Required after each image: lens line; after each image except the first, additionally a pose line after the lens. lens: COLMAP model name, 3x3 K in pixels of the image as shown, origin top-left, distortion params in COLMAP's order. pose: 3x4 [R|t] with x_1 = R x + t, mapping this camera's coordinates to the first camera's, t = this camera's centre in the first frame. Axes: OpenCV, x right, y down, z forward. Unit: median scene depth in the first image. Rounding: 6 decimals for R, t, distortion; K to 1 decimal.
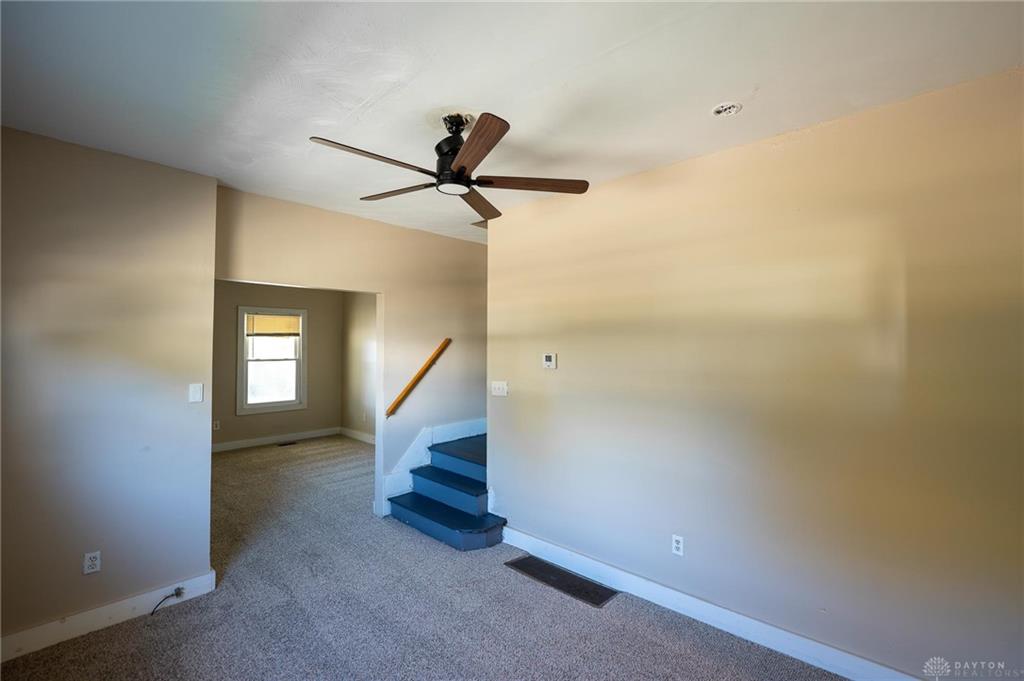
lens RADIAL K [[457.1, 0, 515.7], [0, 457.1, 338.4], [0, 0, 1]] dist [0.002831, 0.000511]
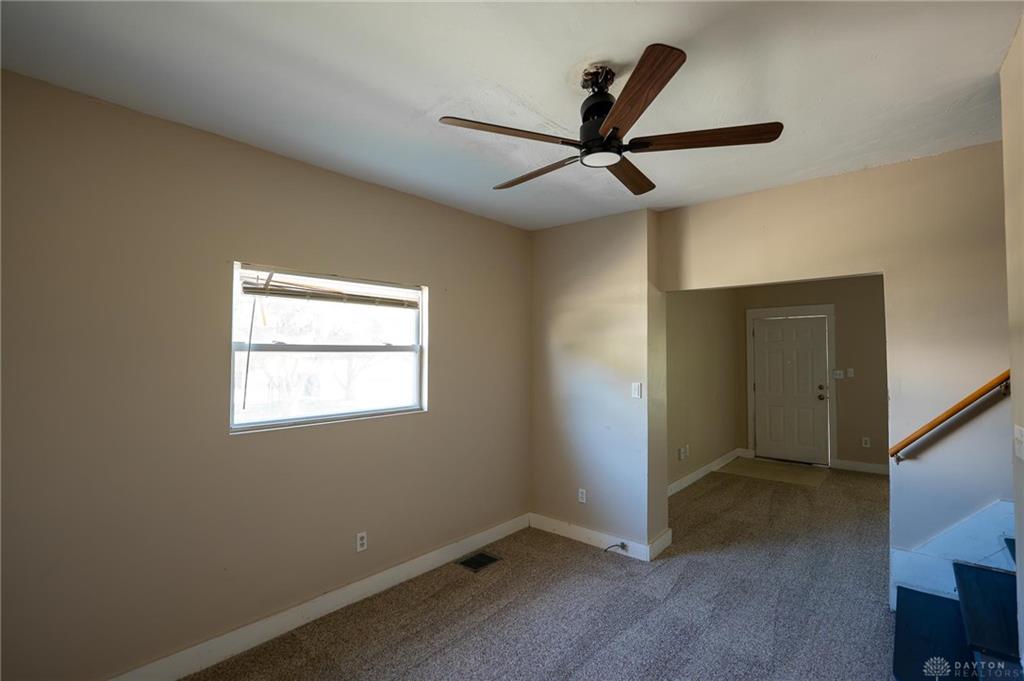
lens RADIAL K [[481.2, 0, 511.1], [0, 481.2, 341.0], [0, 0, 1]] dist [-0.000574, -0.000355]
pose [[0.039396, -0.020950, -0.999004, 0.550321], [0.014154, 0.999692, -0.020406, 0.007877], [0.999123, -0.013336, 0.039681, 0.594879]]
